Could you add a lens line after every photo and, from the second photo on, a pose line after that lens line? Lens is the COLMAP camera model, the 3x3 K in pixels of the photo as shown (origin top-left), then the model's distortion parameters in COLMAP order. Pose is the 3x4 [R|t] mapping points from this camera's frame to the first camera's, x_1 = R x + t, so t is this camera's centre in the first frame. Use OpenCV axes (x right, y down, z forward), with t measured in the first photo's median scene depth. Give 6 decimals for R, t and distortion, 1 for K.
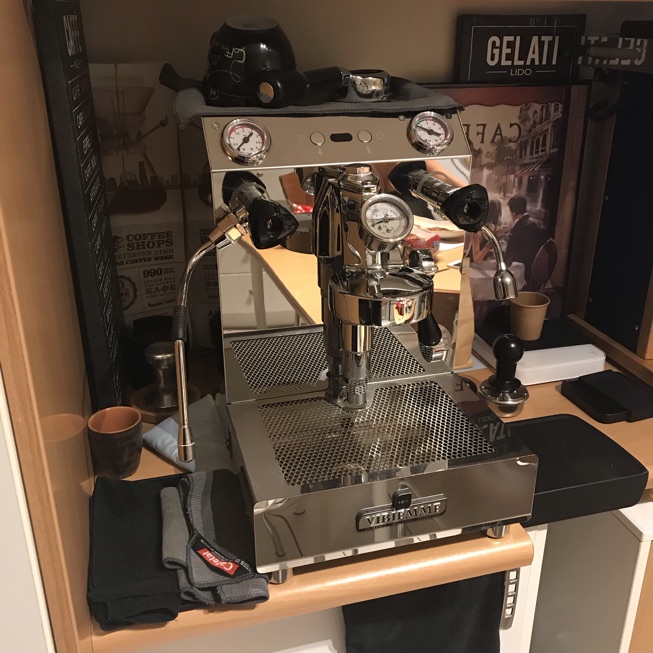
lens RADIAL K [[714.1, 0, 326.2], [0, 714.1, 323.7], [0, 0, 1]] dist [0.004451, 0.000480]
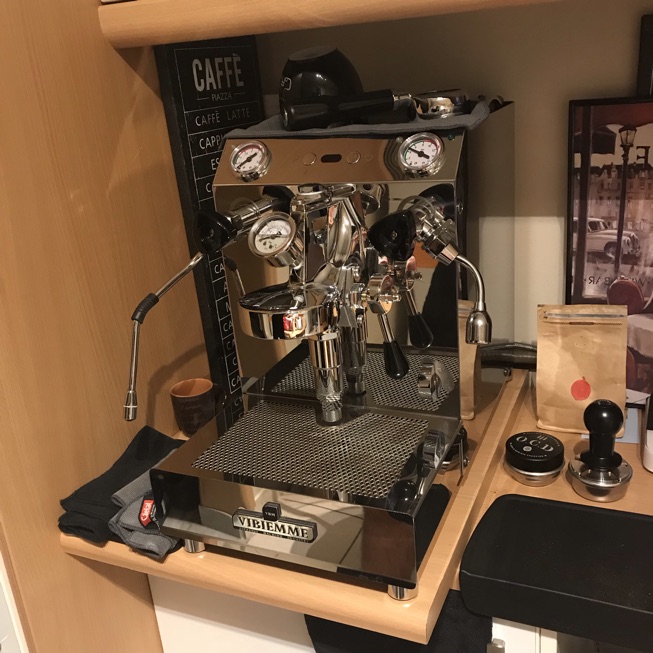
lens RADIAL K [[720.2, 0, 328.8], [0, 720.2, 323.6], [0, 0, 1]] dist [-0.002085, 0.007520]
pose [[0.768817, 0.154155, -0.620610, 0.469078], [-0.173633, 0.984371, 0.029412, -0.037593], [0.615444, 0.085146, 0.783568, 0.137276]]
